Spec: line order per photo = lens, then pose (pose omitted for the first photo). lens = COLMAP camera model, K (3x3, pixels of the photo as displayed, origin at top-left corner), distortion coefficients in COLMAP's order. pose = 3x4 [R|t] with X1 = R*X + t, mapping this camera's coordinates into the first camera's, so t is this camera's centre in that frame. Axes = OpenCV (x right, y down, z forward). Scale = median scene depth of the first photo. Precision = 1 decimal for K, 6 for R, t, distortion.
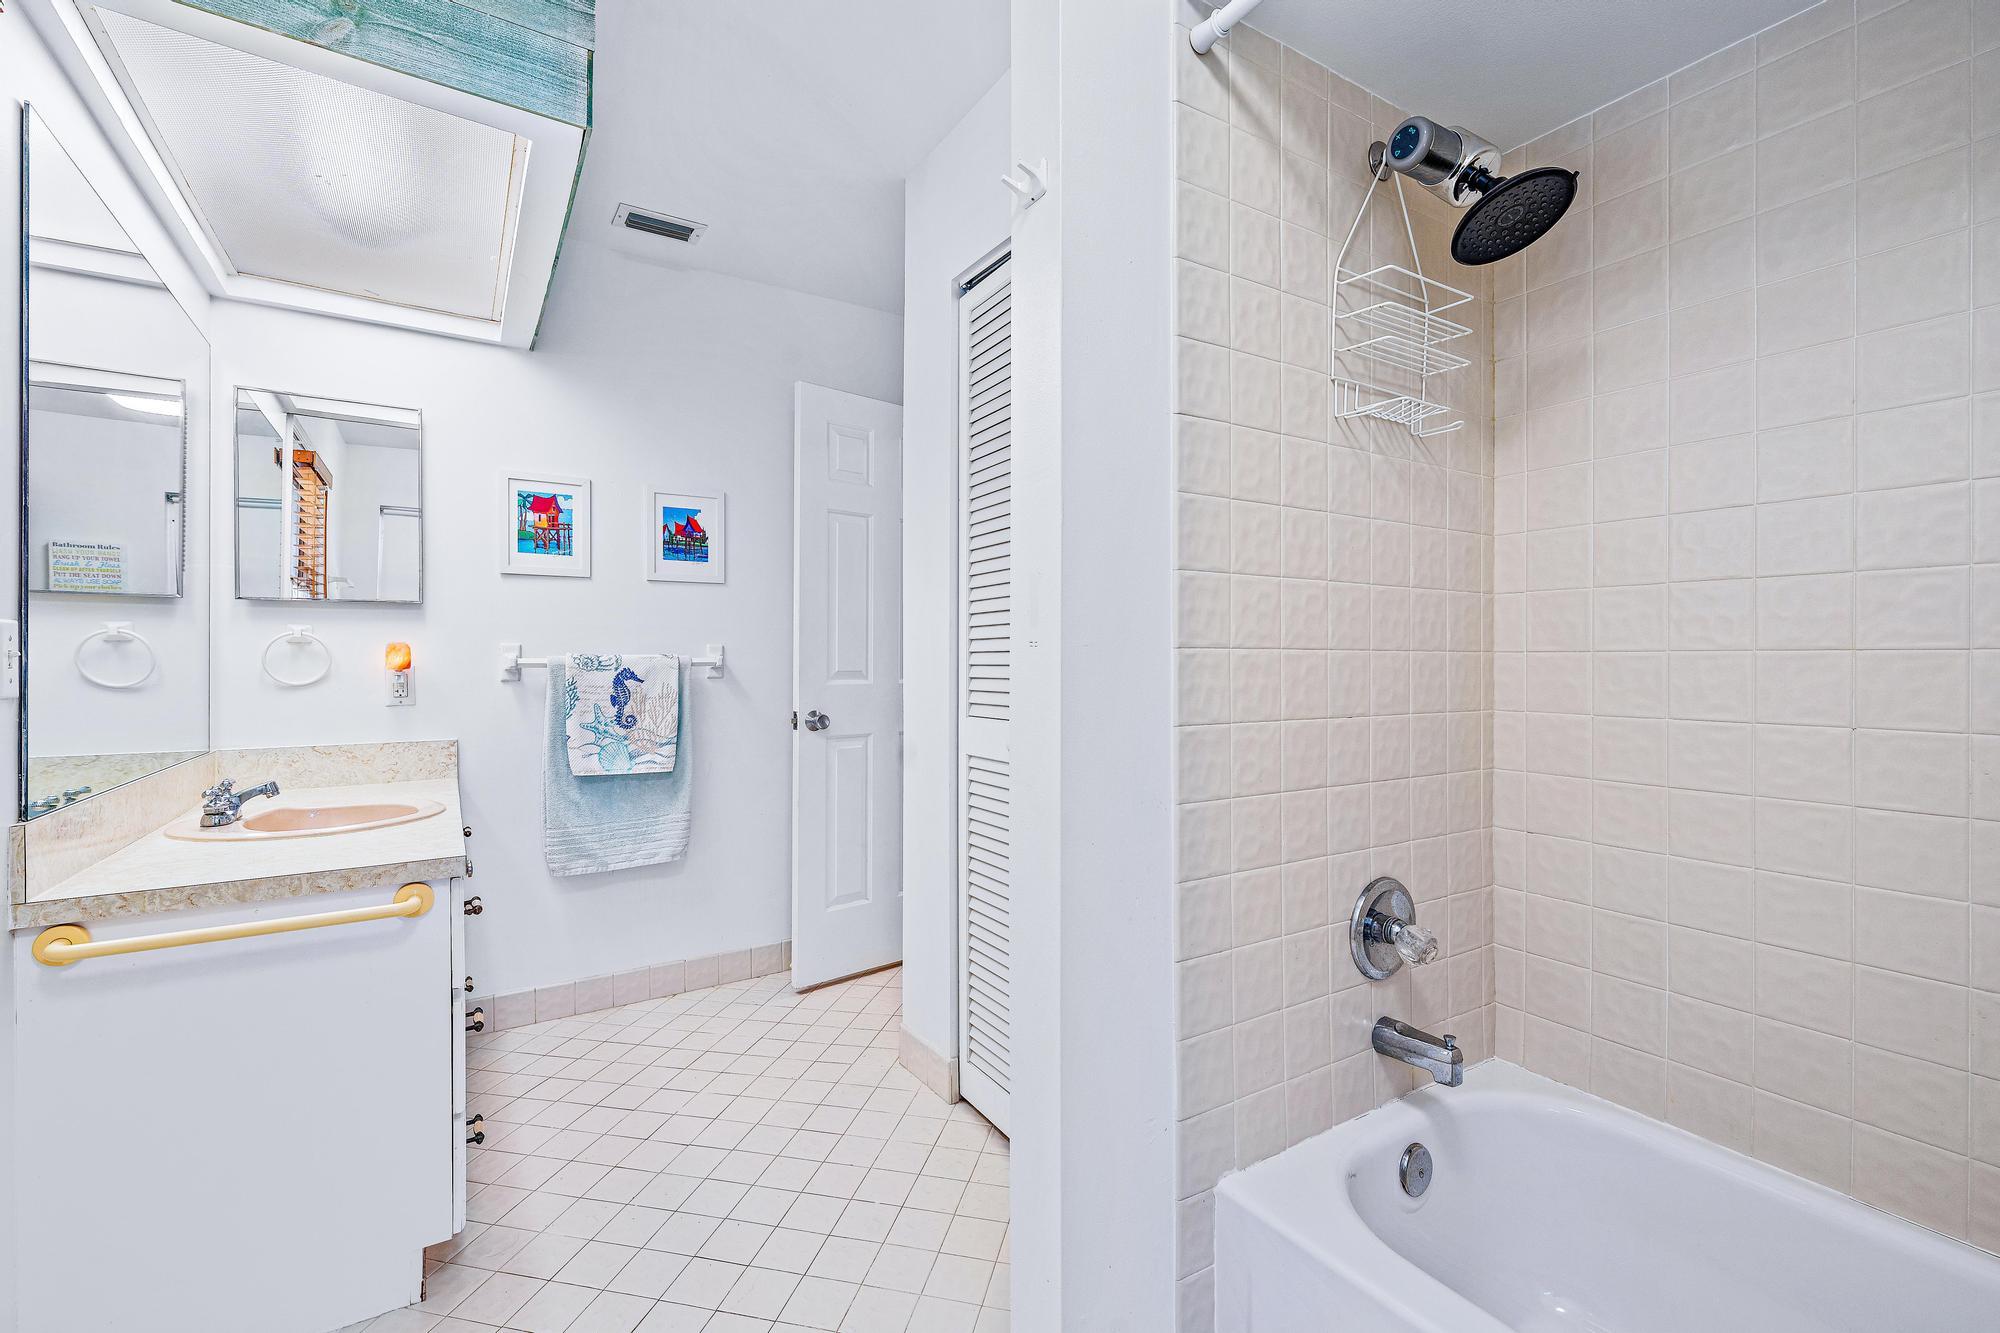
lens RADIAL K [[878.7, 0, 1000.0], [0, 878.7, 666.5], [0, 0, 1]] dist [0.000375, 0.000060]
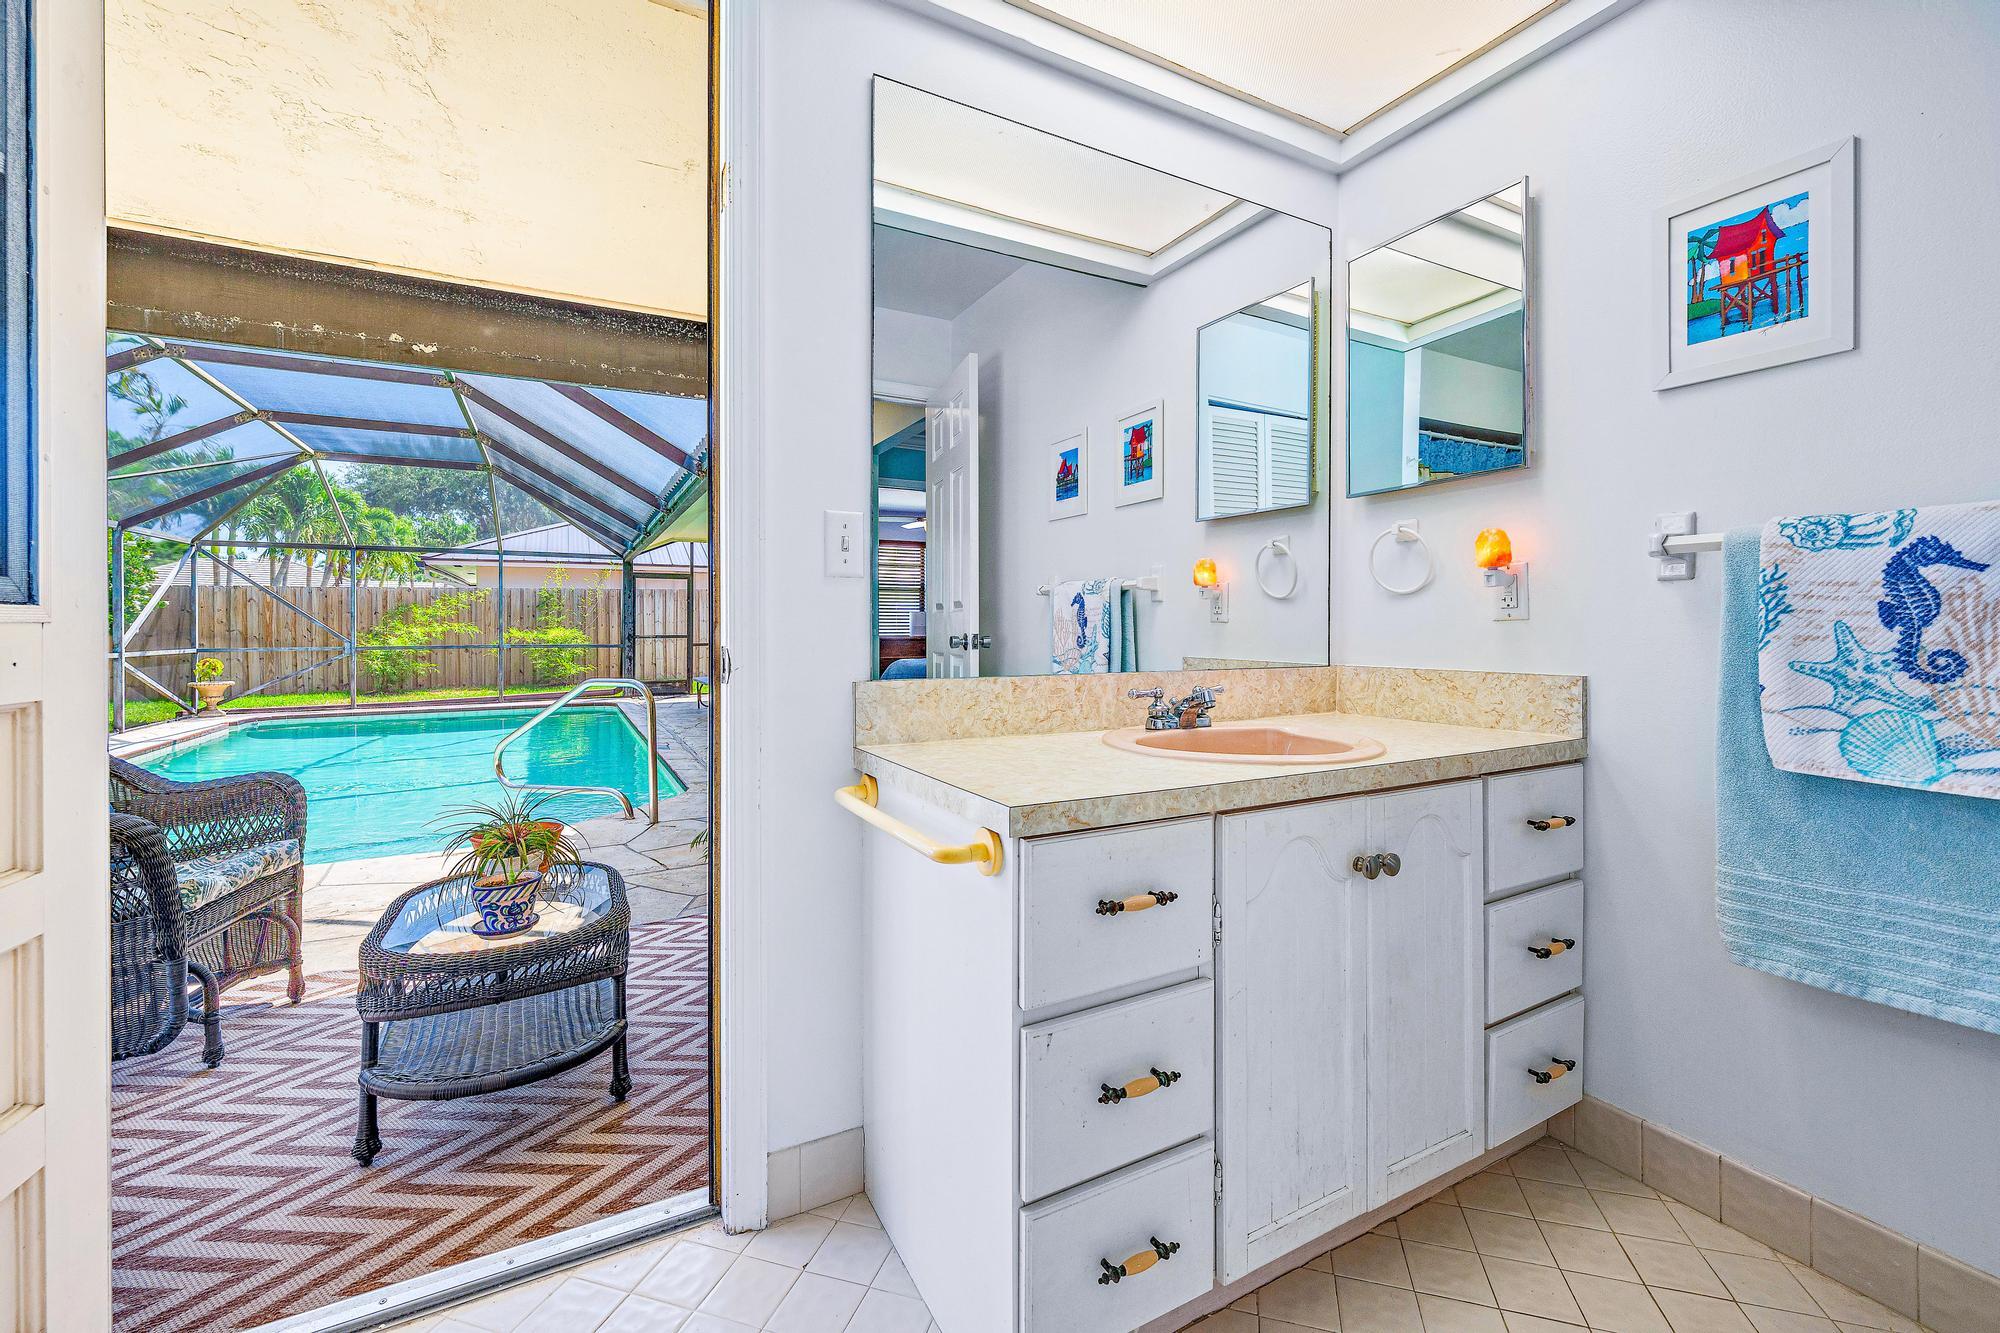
lens RADIAL K [[817.0, 0, 999.6], [0, 817.0, 626.8], [0, 0, 1]] dist [-0.013331, 0.000219]
pose [[-0.069196, 0.004707, -0.997592, -0.013846], [0.000155, 0.999989, 0.004707, 0.043086], [0.997603, 0.000171, -0.069196, 0.593394]]
